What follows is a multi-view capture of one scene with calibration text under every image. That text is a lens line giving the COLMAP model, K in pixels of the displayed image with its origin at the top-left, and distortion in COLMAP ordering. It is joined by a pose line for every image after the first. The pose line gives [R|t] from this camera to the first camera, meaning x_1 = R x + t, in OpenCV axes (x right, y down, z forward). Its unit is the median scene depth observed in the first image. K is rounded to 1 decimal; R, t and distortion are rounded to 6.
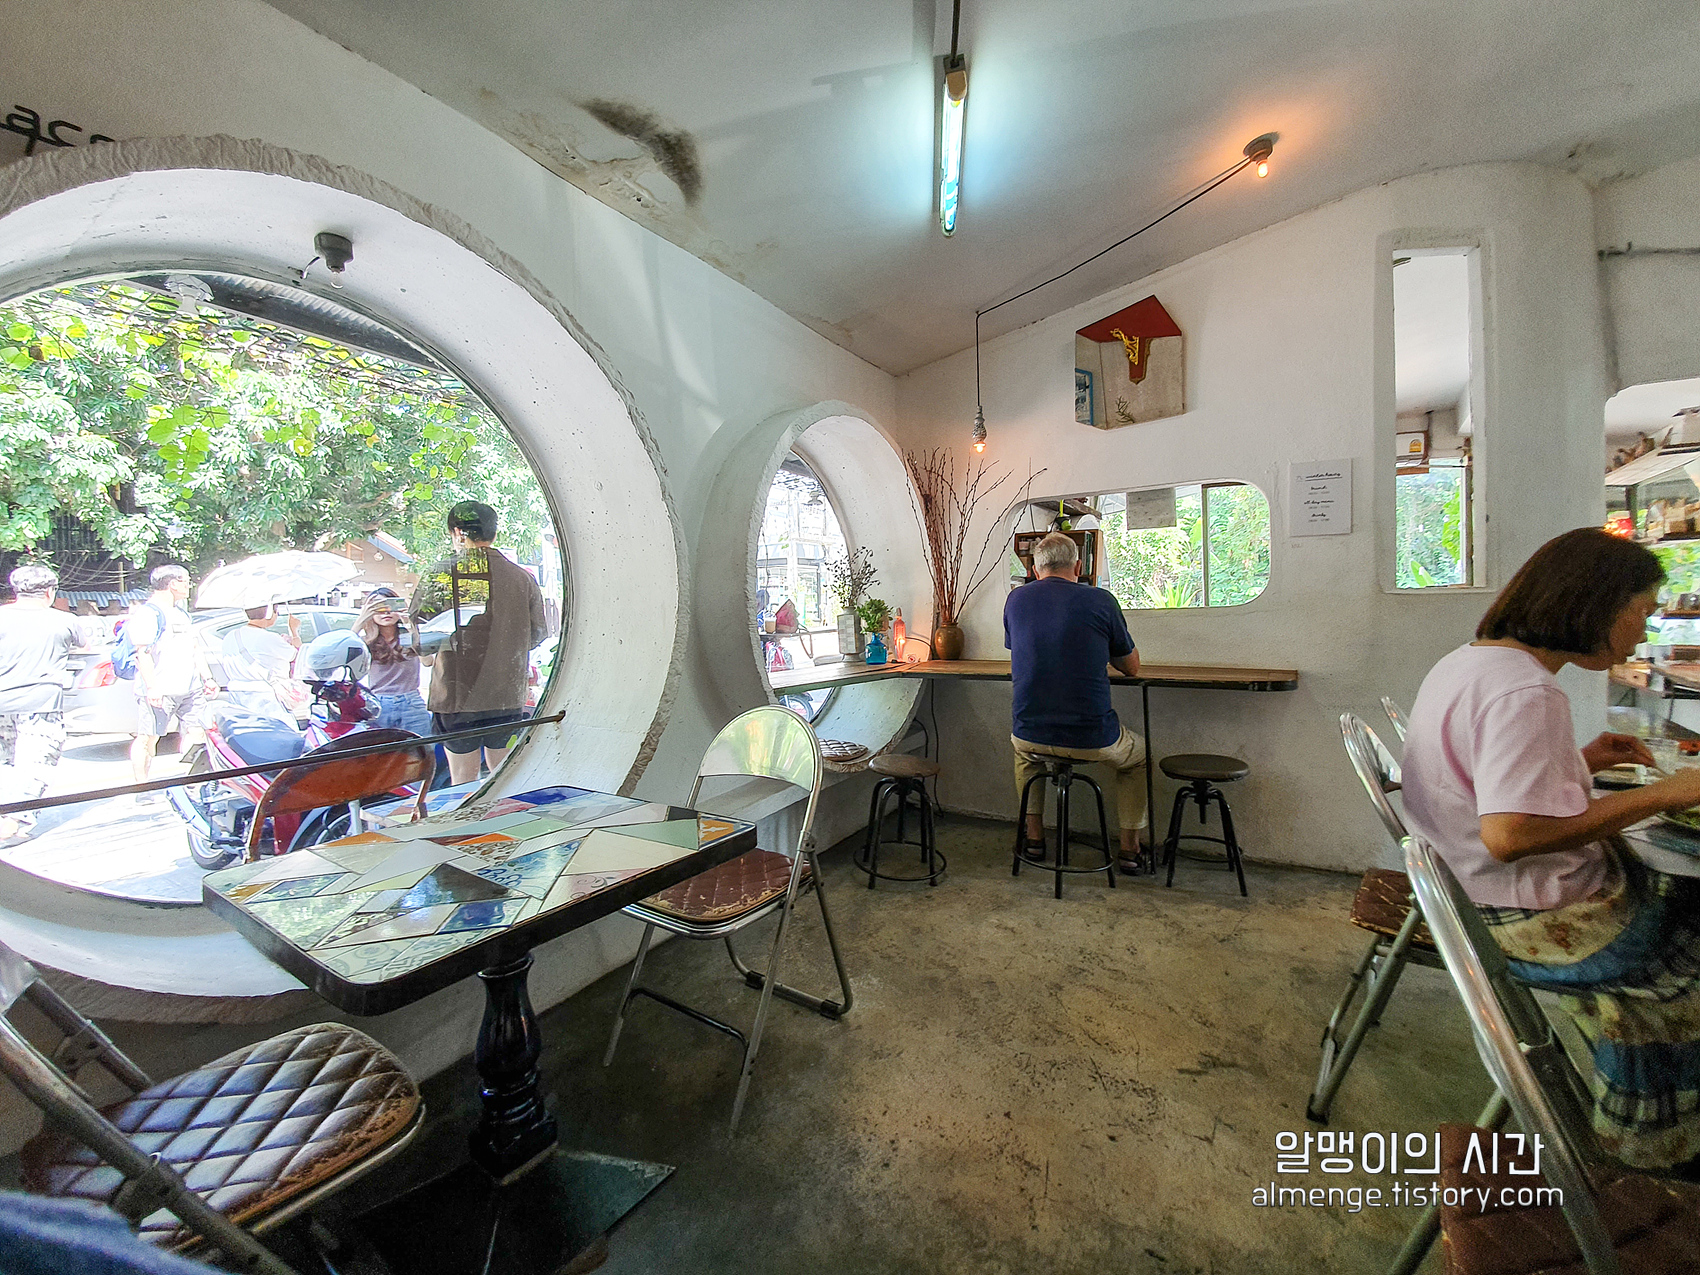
lens RADIAL K [[682.7, 0, 858.5], [0, 682.7, 612.7], [0, 0, 1]] dist [0.015292, -0.017965]
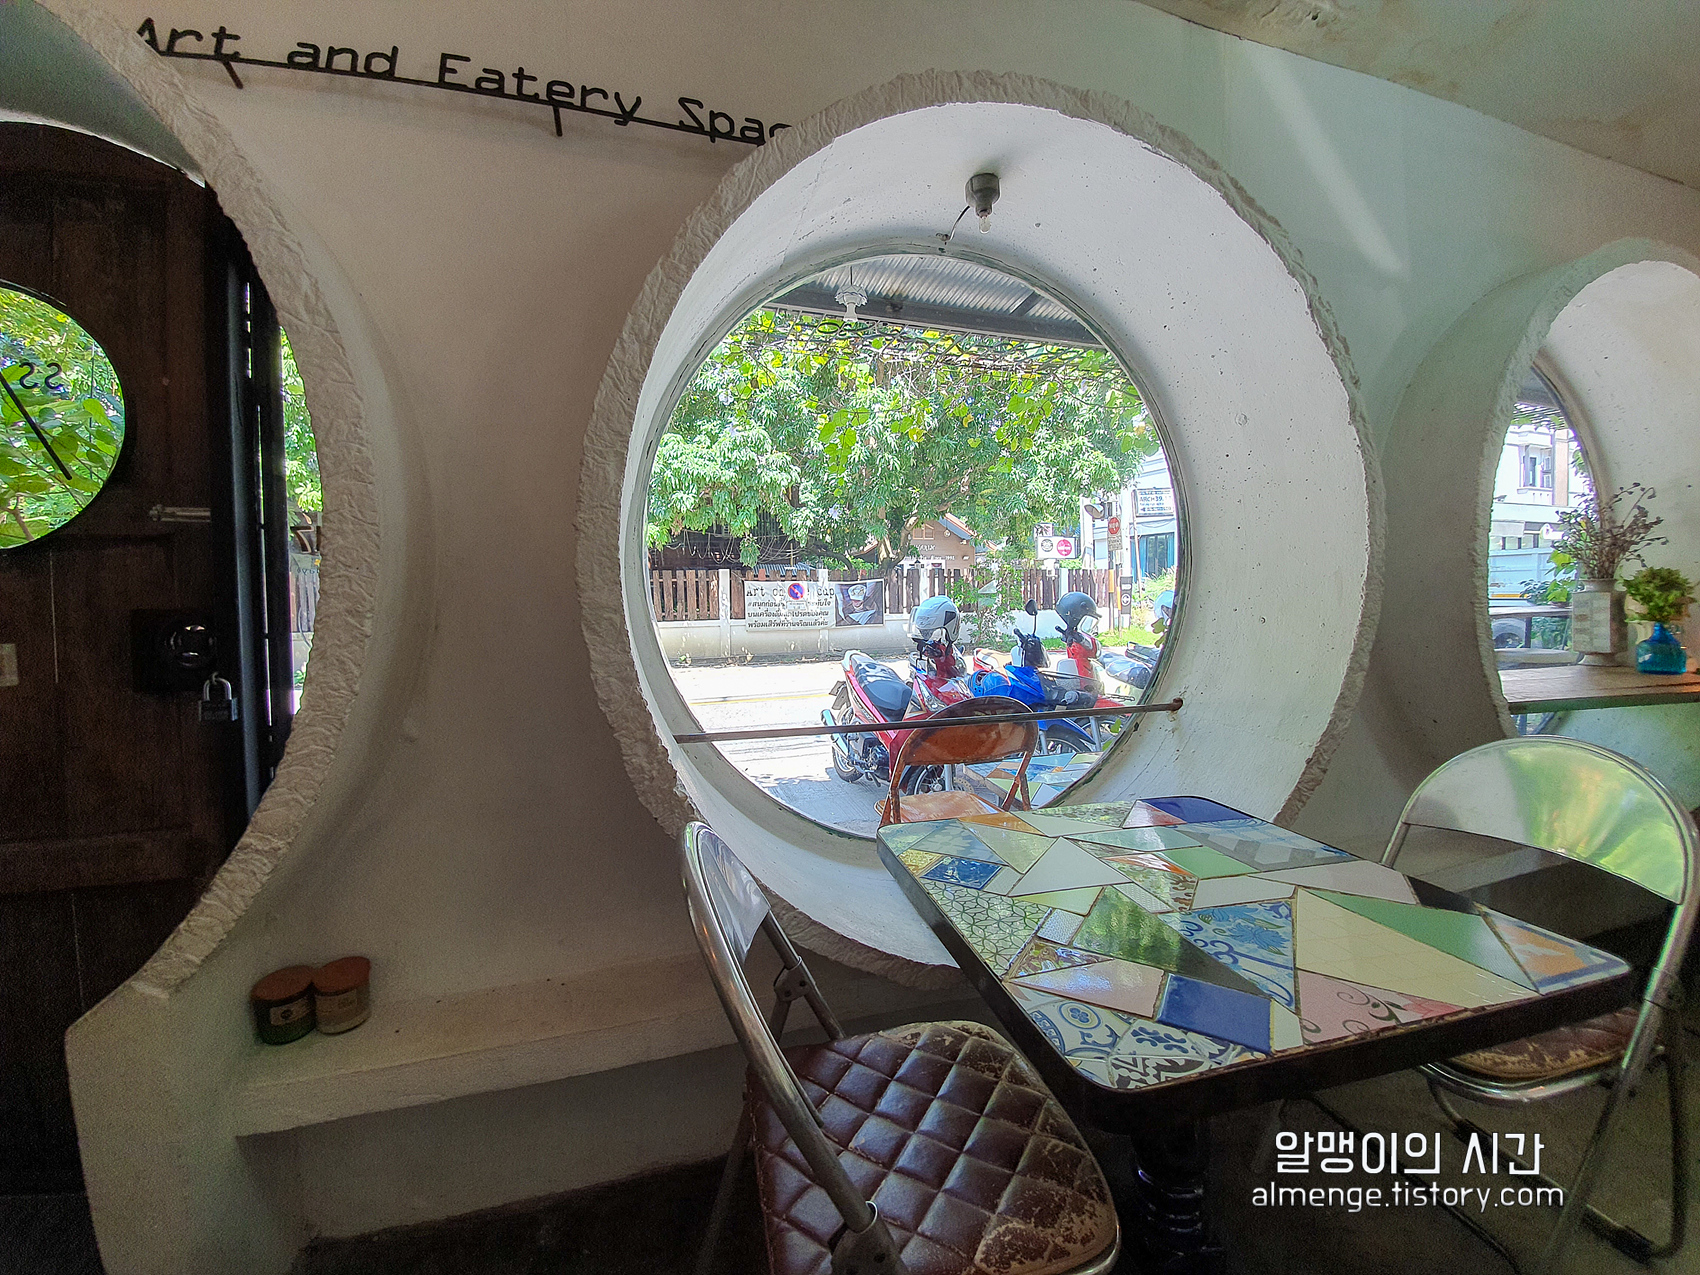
lens RADIAL K [[682.7, 0, 858.5], [0, 682.7, 612.7], [0, 0, 1]] dist [0.015292, -0.017965]
pose [[0.747895, 0.042300, -0.662468, -0.175843], [-0.015073, 0.998793, 0.046757, 0.005057], [0.663646, -0.024984, 0.747629, 0.117921]]
